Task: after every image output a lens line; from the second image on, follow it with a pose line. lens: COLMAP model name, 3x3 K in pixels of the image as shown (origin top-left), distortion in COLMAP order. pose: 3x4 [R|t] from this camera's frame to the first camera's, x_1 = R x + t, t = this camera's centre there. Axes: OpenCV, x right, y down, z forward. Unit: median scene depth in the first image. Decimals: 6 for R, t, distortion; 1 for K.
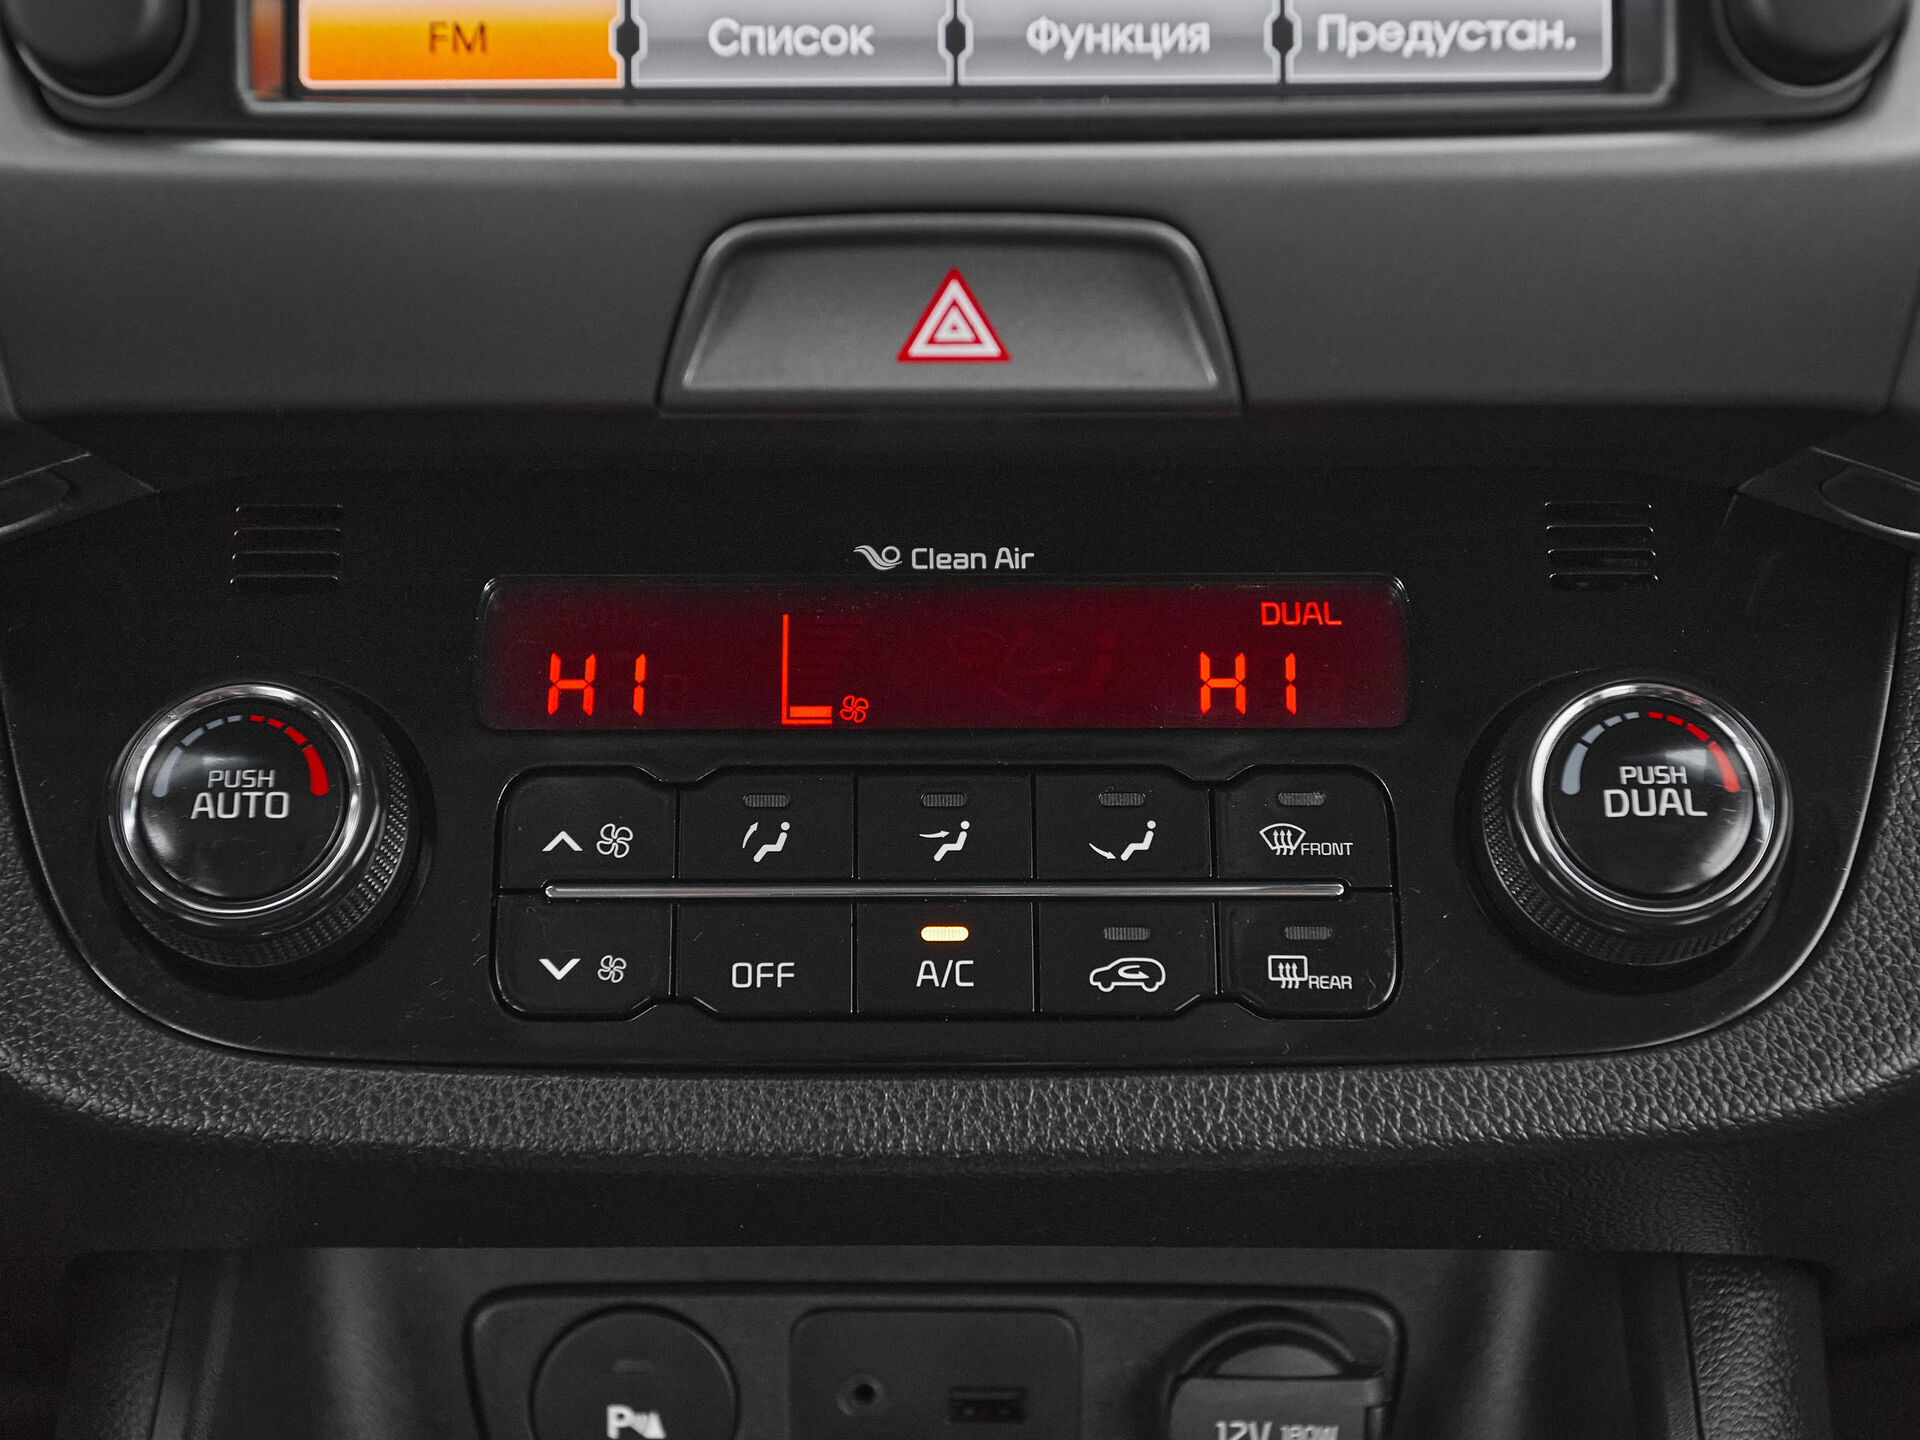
lens RADIAL K [[2883.6, 0, 903.7], [0, 2883.6, 720.0], [0, 0, 1]] dist [0.006948, 0.082472]
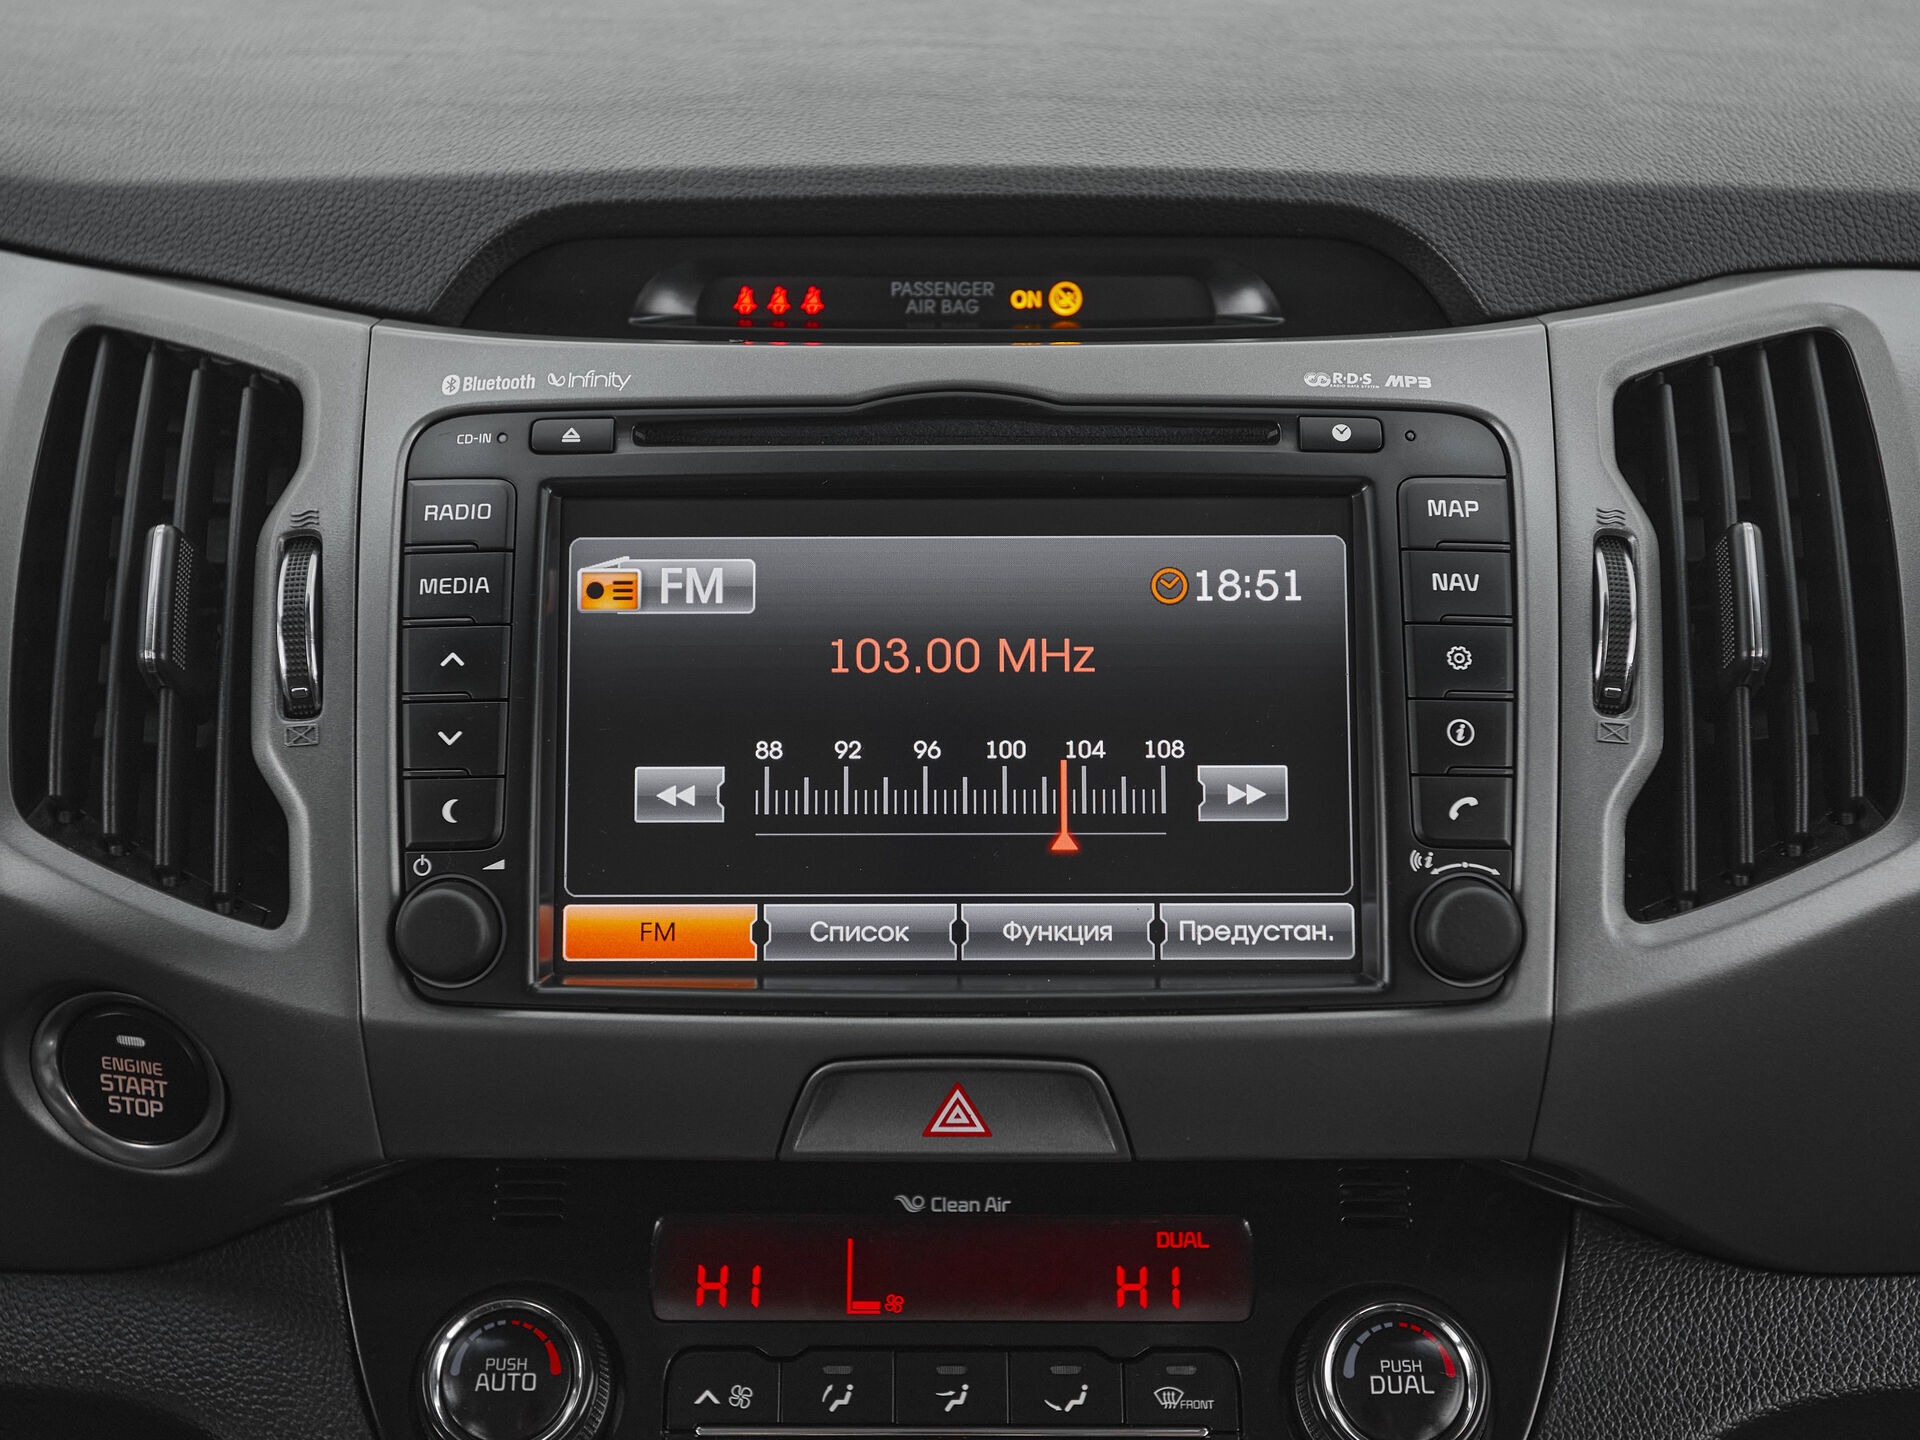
lens RADIAL K [[2550.8, 0, 919.7], [0, 2550.8, 765.6], [0, 0, 1]] dist [0.016104, 0.056917]
pose [[0.999989, 0.003731, -0.002782, -0.000788], [-0.003948, 0.996584, -0.082494, -0.192125], [0.002465, 0.082504, 0.996588, -0.421026]]
